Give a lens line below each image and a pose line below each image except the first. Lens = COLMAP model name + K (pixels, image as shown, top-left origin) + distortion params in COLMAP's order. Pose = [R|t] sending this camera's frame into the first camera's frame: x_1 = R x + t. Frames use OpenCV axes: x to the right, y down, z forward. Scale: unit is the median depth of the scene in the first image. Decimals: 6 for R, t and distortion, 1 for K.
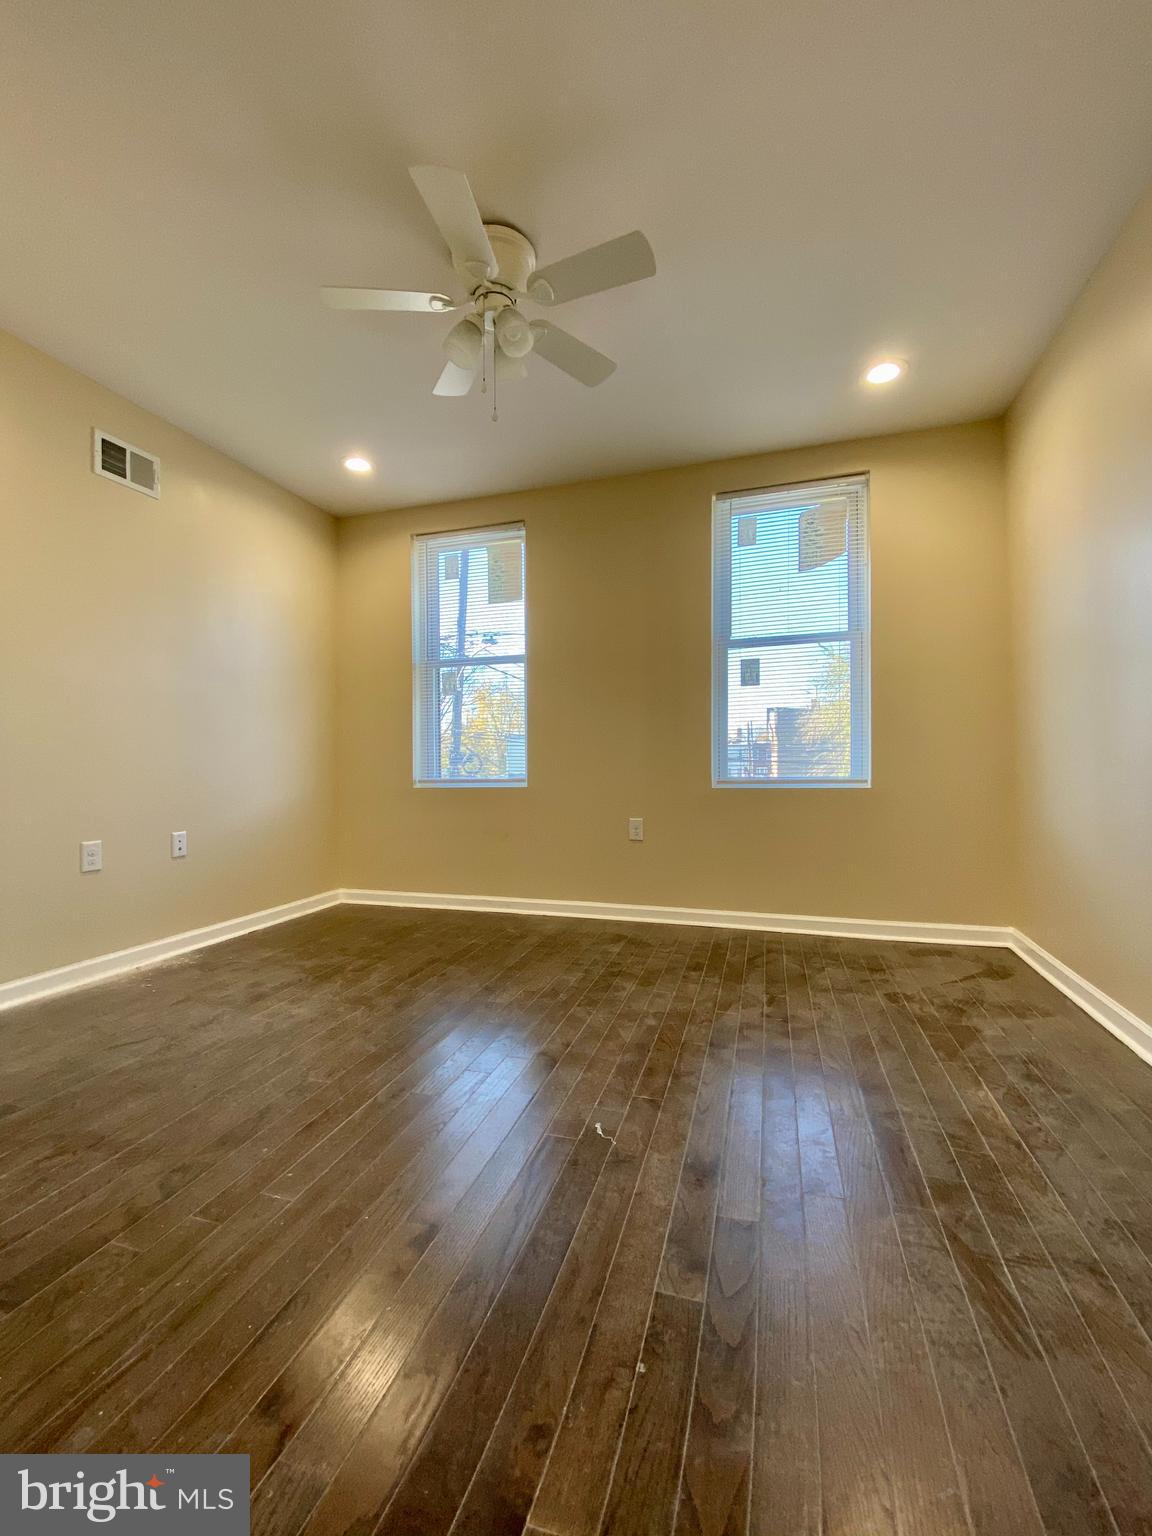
lens RADIAL K [[626.8, 0, 579.5], [0, 626.8, 759.2], [0, 0, 1]] dist [0.003153, -0.013392]
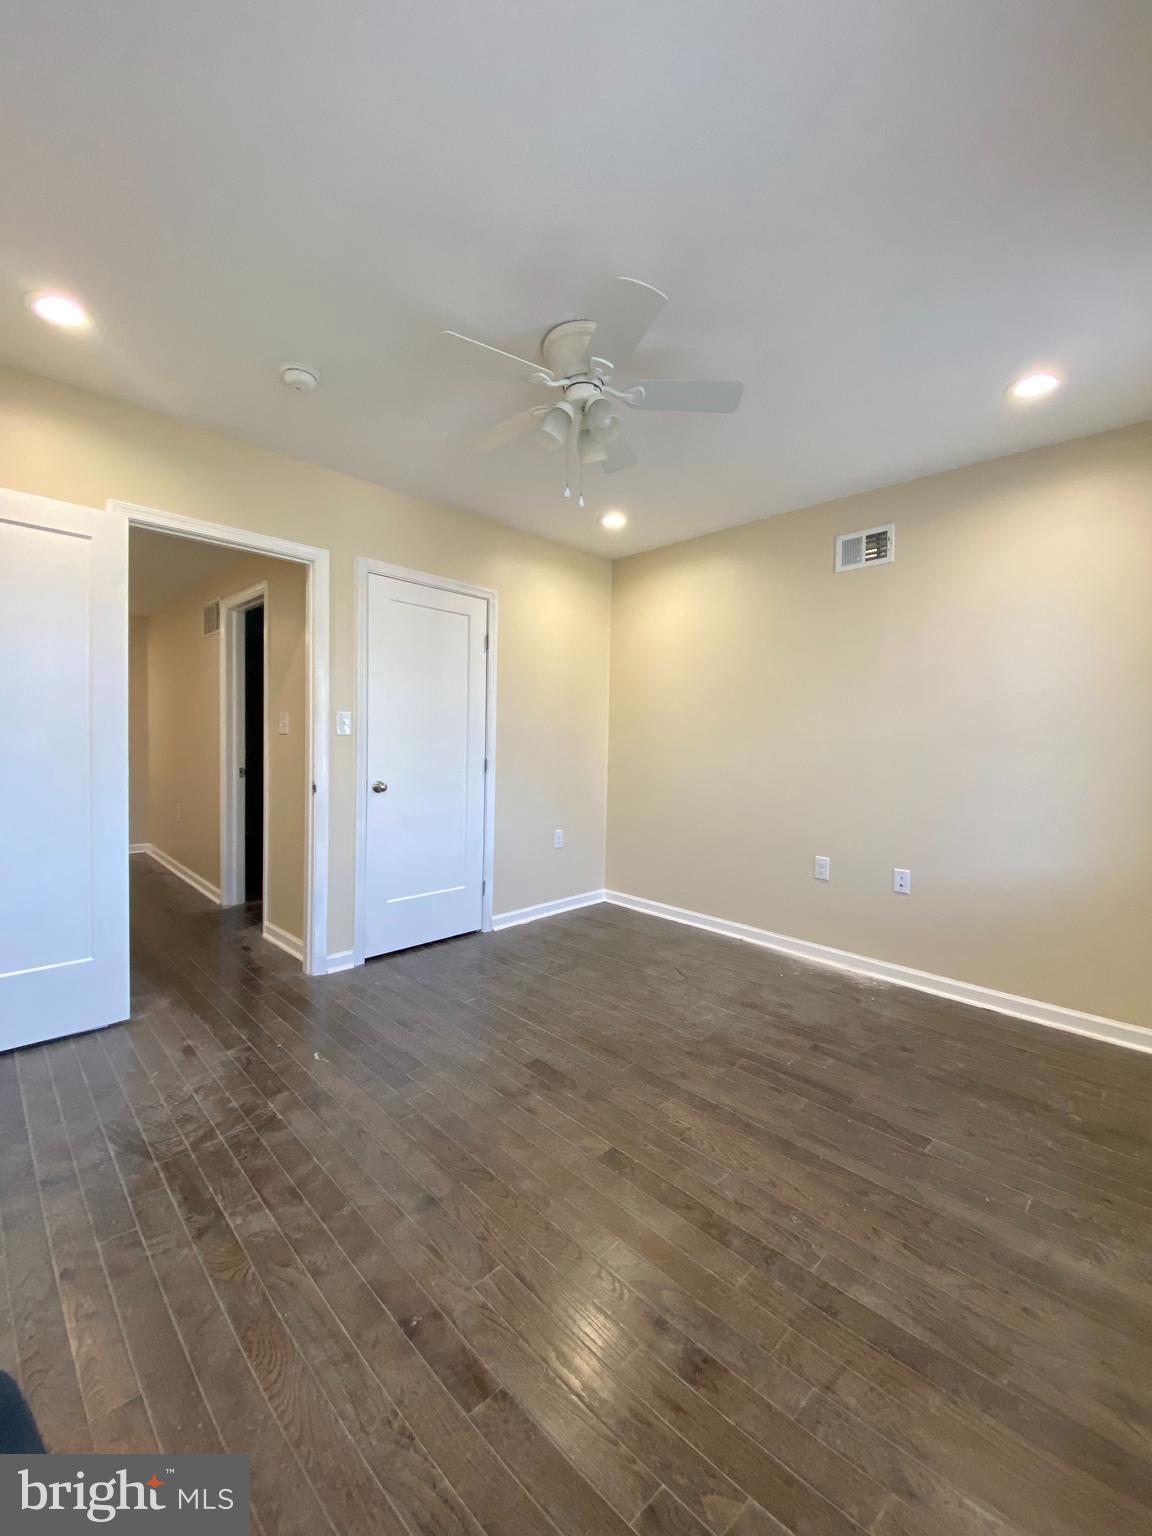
lens RADIAL K [[626.8, 0, 577.9], [0, 626.8, 756.3], [0, 0, 1]] dist [0.003153, -0.013392]
pose [[-0.479792, 0.022884, -0.877084, 0.642659], [-0.012273, 0.999387, 0.032789, -0.121248], [0.877297, 0.026497, -0.479217, 1.201837]]
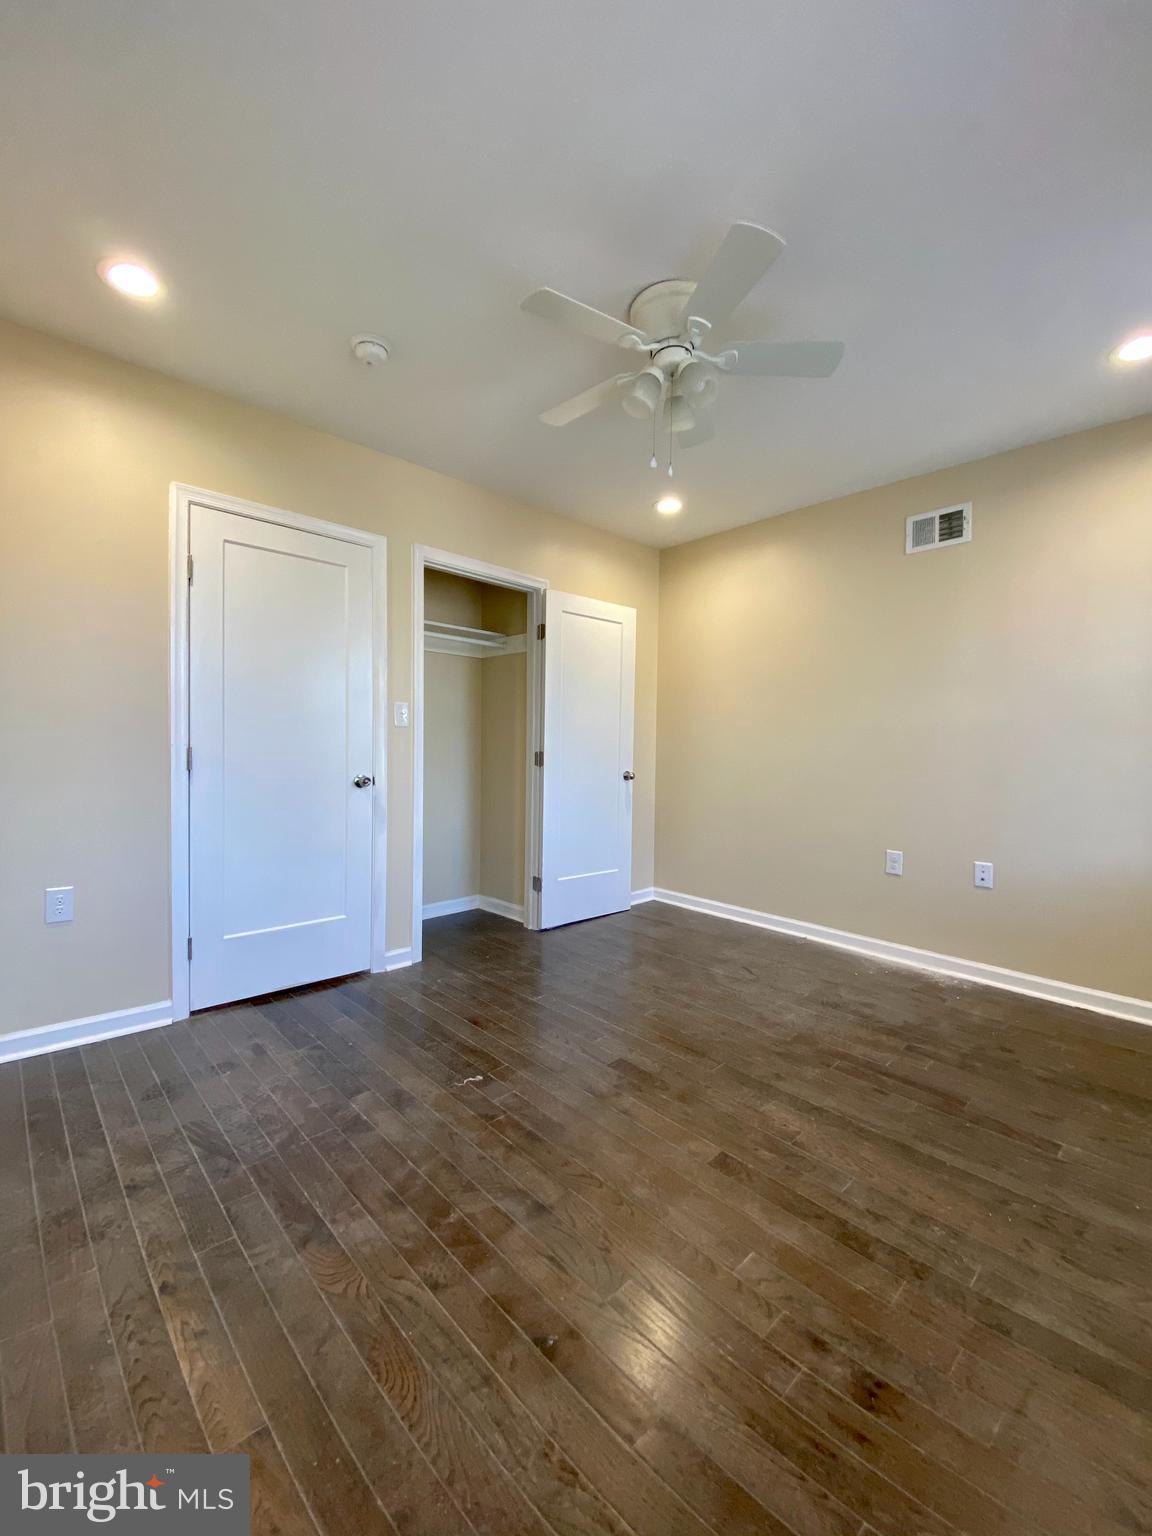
lens RADIAL K [[626.8, 0, 576.5], [0, 626.8, 756.8], [0, 0, 1]] dist [0.003153, -0.013392]
pose [[-0.498423, 0.019981, -0.866704, 0.656634], [-0.005800, 0.999635, 0.026381, -0.091112], [0.866915, 0.018176, -0.498125, 1.095197]]
